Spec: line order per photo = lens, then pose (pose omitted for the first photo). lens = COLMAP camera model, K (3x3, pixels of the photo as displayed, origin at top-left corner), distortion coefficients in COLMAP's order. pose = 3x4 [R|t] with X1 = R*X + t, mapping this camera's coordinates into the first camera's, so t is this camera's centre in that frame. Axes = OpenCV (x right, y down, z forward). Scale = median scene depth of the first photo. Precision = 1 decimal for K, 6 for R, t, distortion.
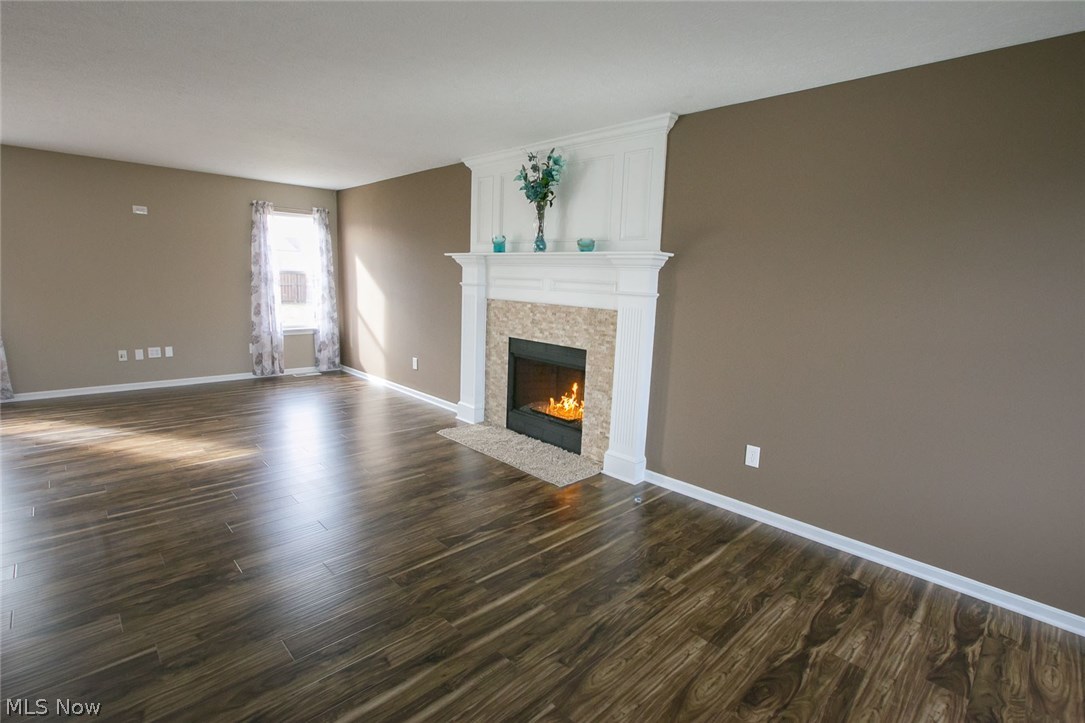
lens RADIAL K [[523.8, 0, 541.6], [0, 523.8, 361.2], [0, 0, 1]] dist [-0.040081, 0.009853]
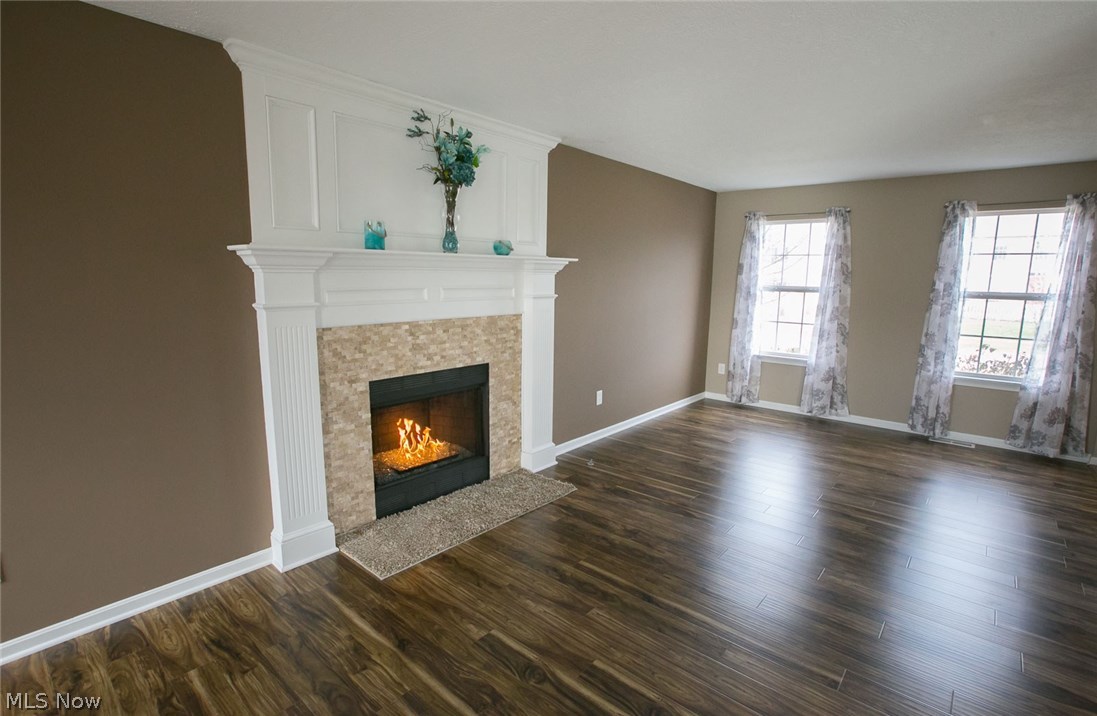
lens RADIAL K [[532.0, 0, 548.4], [0, 532.0, 358.3], [0, 0, 1]] dist [-0.040937, 0.000283]
pose [[-0.082732, -0.197239, 0.976858, -0.804947], [0.140727, 0.968084, 0.207386, -0.201663], [-0.986586, 0.154628, -0.052335, 0.930984]]
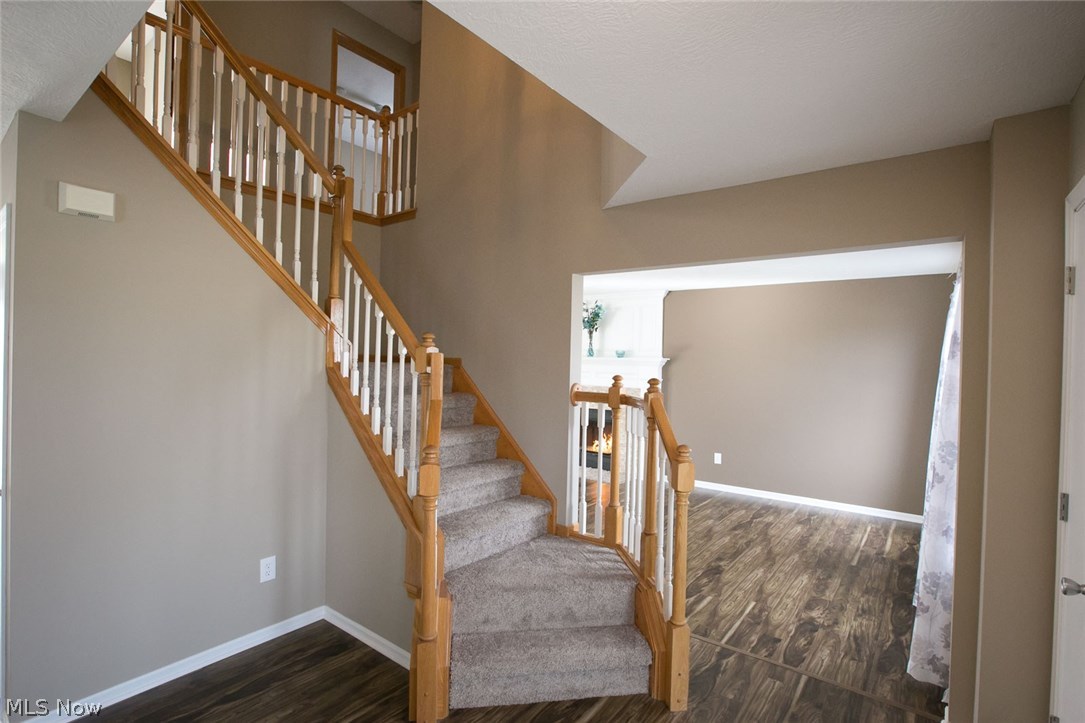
lens RADIAL K [[523.8, 0, 547.2], [0, 523.8, 364.9], [0, 0, 1]] dist [-0.040081, 0.009853]
pose [[0.989552, -0.015837, 0.143301, -0.407670], [0.036789, 0.988782, -0.144768, 0.070698], [-0.139400, 0.148527, 0.979034, -0.719225]]
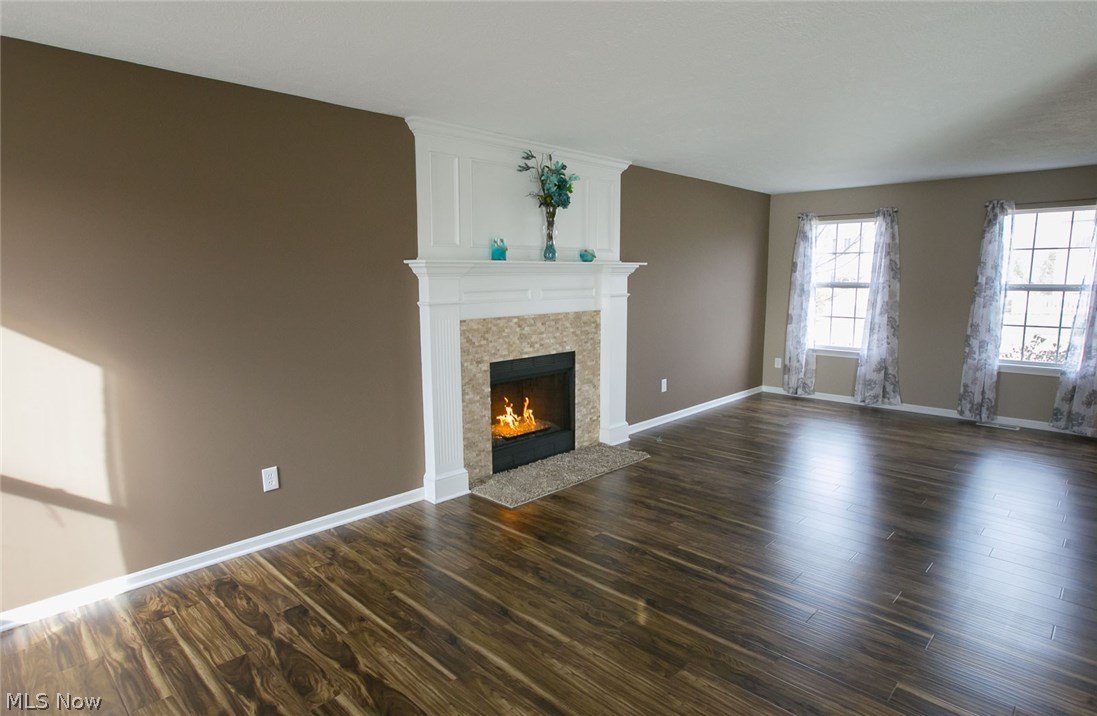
lens RADIAL K [[603.7, 0, 551.7], [0, 603.7, 357.6], [0, 0, 1]] dist [-0.035801, 0.005130]
pose [[-0.026683, -0.177784, 0.983708, -1.127074], [0.161655, 0.970338, 0.179753, -0.236763], [-0.986487, 0.163817, 0.002848, 1.030468]]
